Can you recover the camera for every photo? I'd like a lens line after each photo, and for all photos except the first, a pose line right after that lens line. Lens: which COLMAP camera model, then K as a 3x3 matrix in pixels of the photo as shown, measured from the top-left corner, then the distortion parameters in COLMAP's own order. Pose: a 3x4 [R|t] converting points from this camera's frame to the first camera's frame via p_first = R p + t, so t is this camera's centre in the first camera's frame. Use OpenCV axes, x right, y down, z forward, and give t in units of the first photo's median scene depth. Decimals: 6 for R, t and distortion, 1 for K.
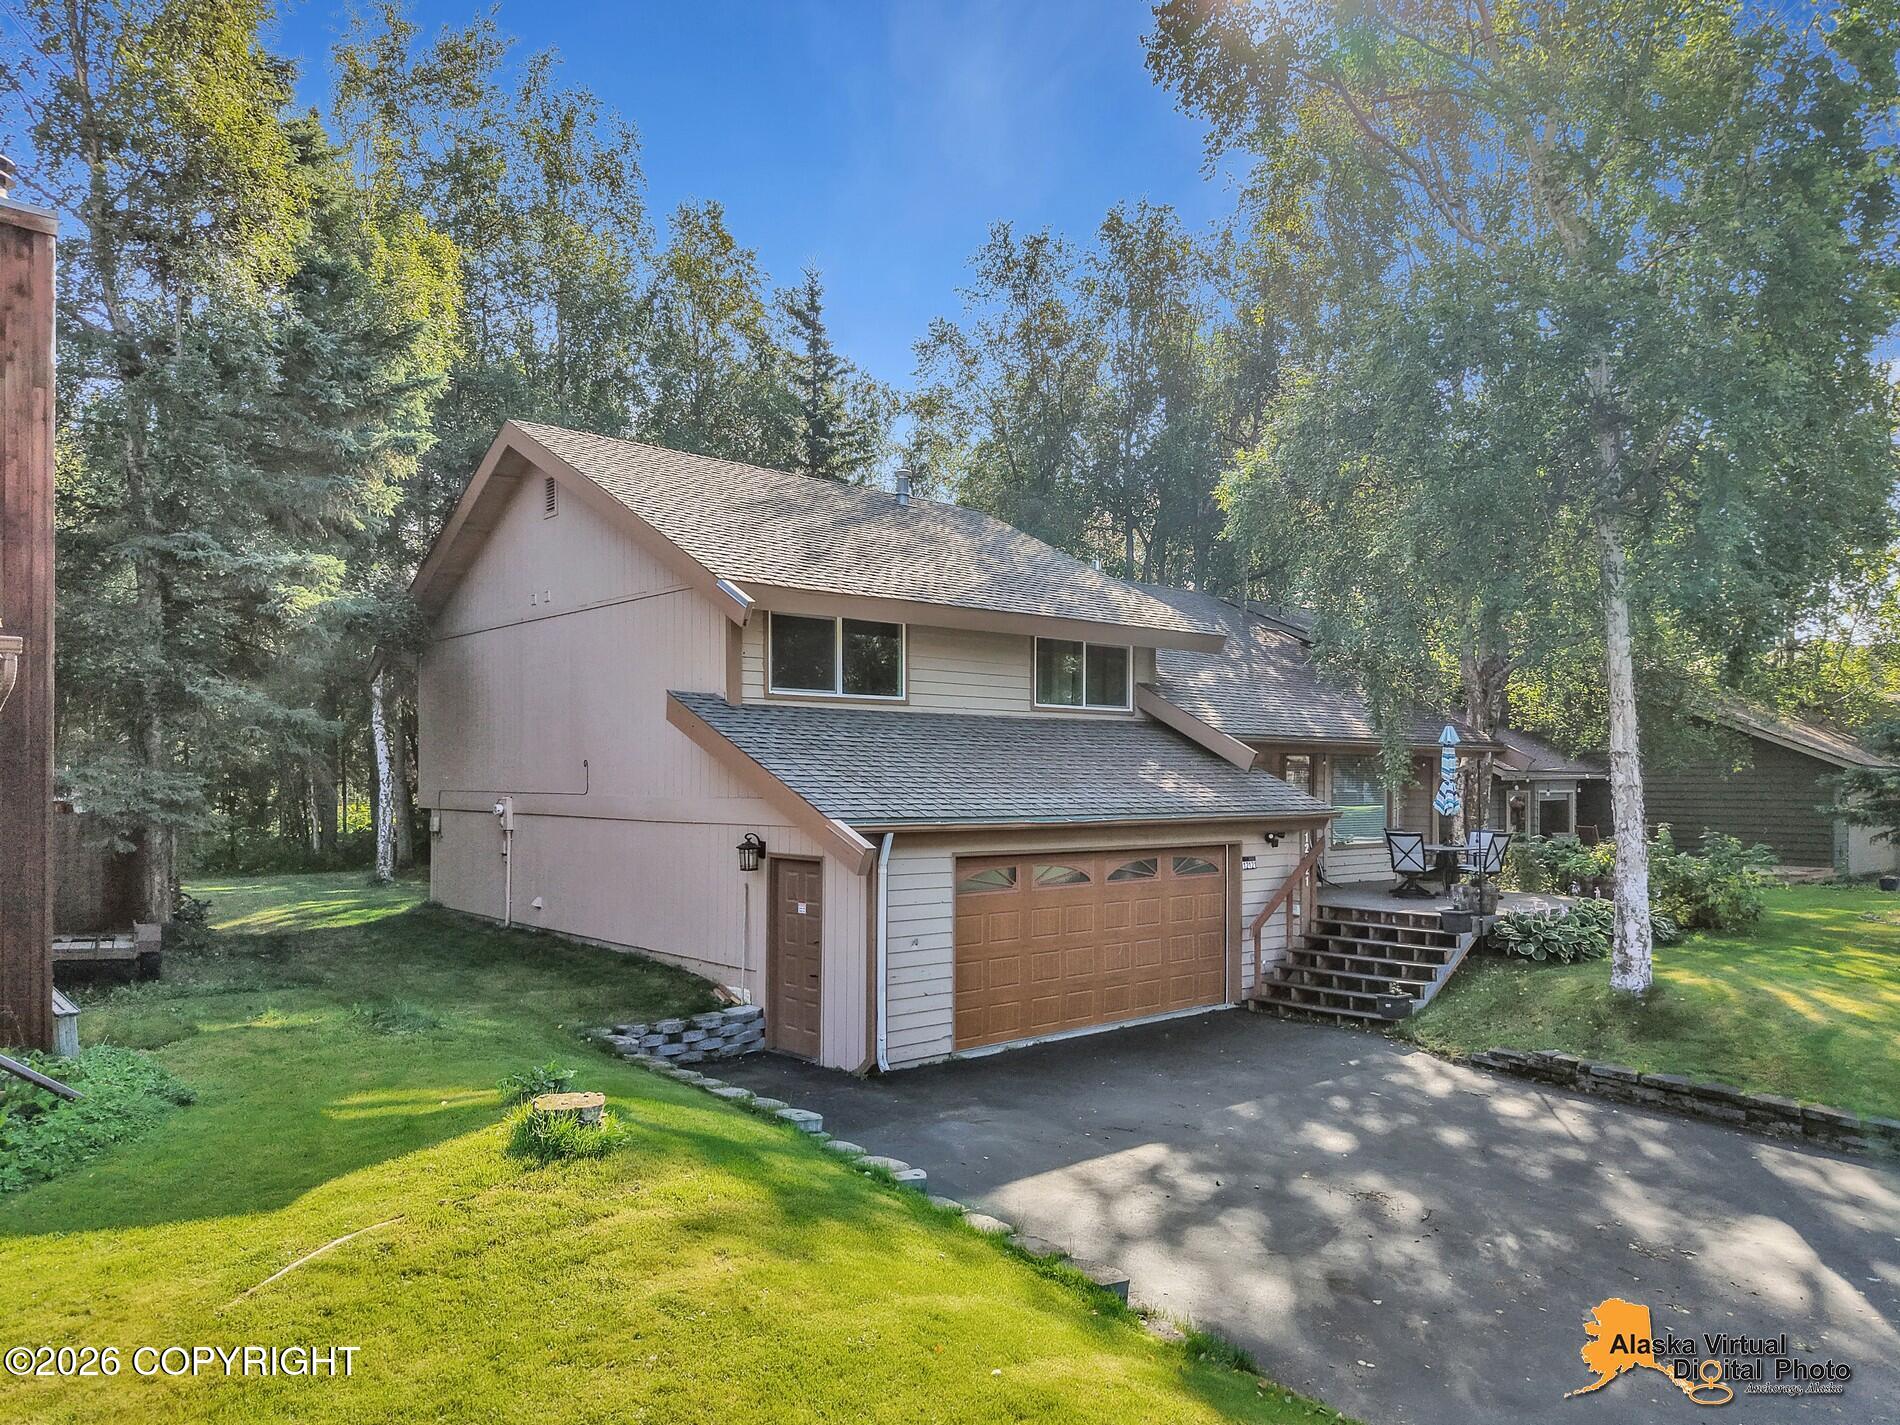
lens RADIAL K [[1357.1, 0, 950.0], [0, 1357.1, 712.5], [0, 0, 1]] dist [0.004741, -0.000545]
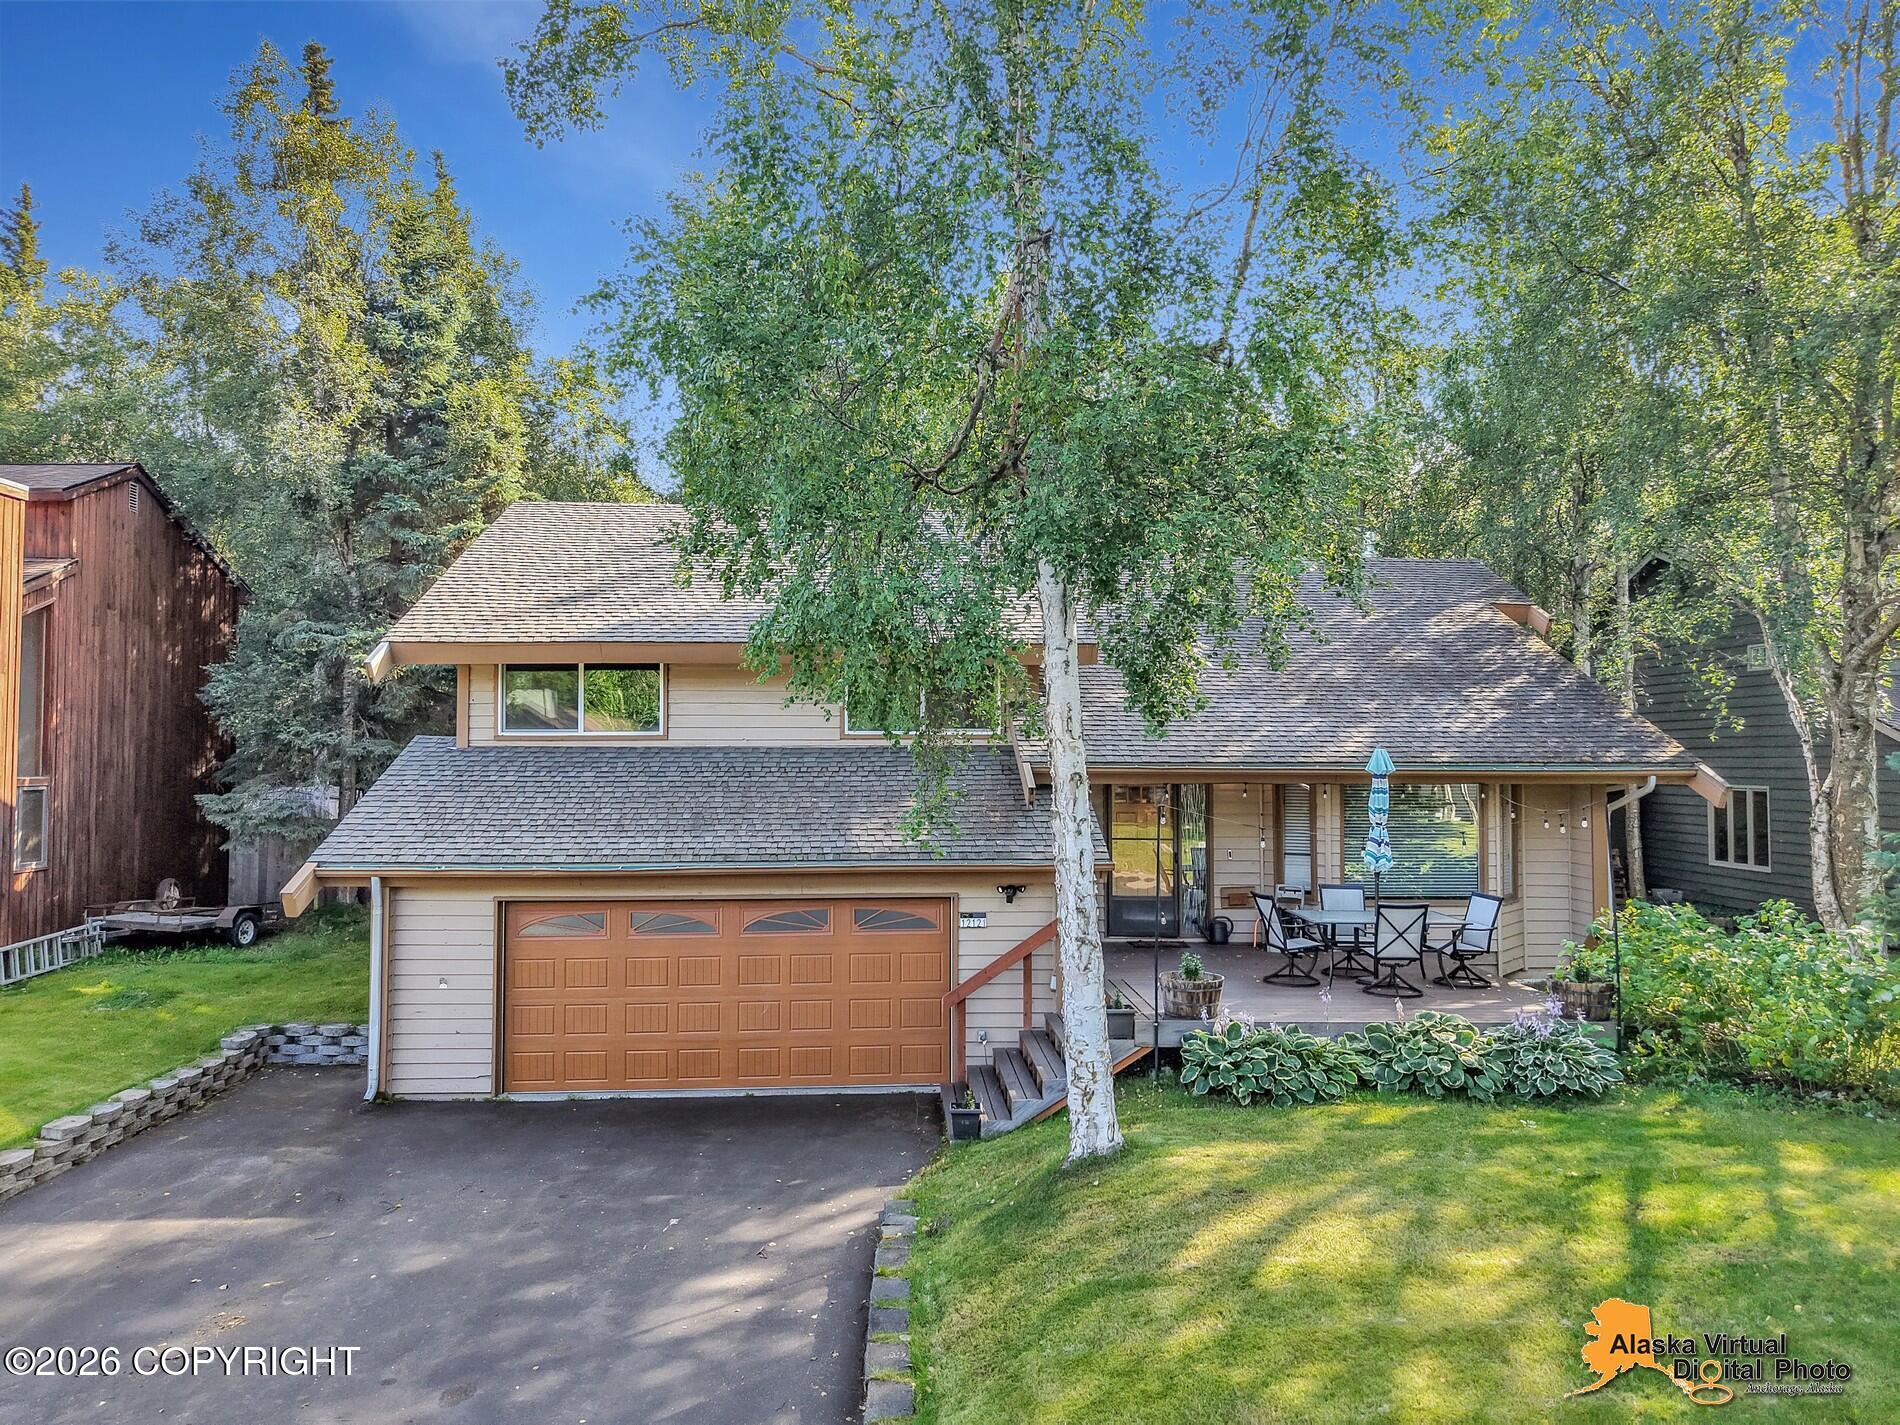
lens RADIAL K [[1321.7, 0, 1091.8], [0, 1321.7, 649.4], [0, 0, 1]] dist [0.046708, -0.093356]
pose [[0.795110, -0.041346, -0.605054, 0.901681], [0.030177, 0.999135, -0.028619, -0.038092], [0.605714, 0.004496, 0.795670, 0.435617]]
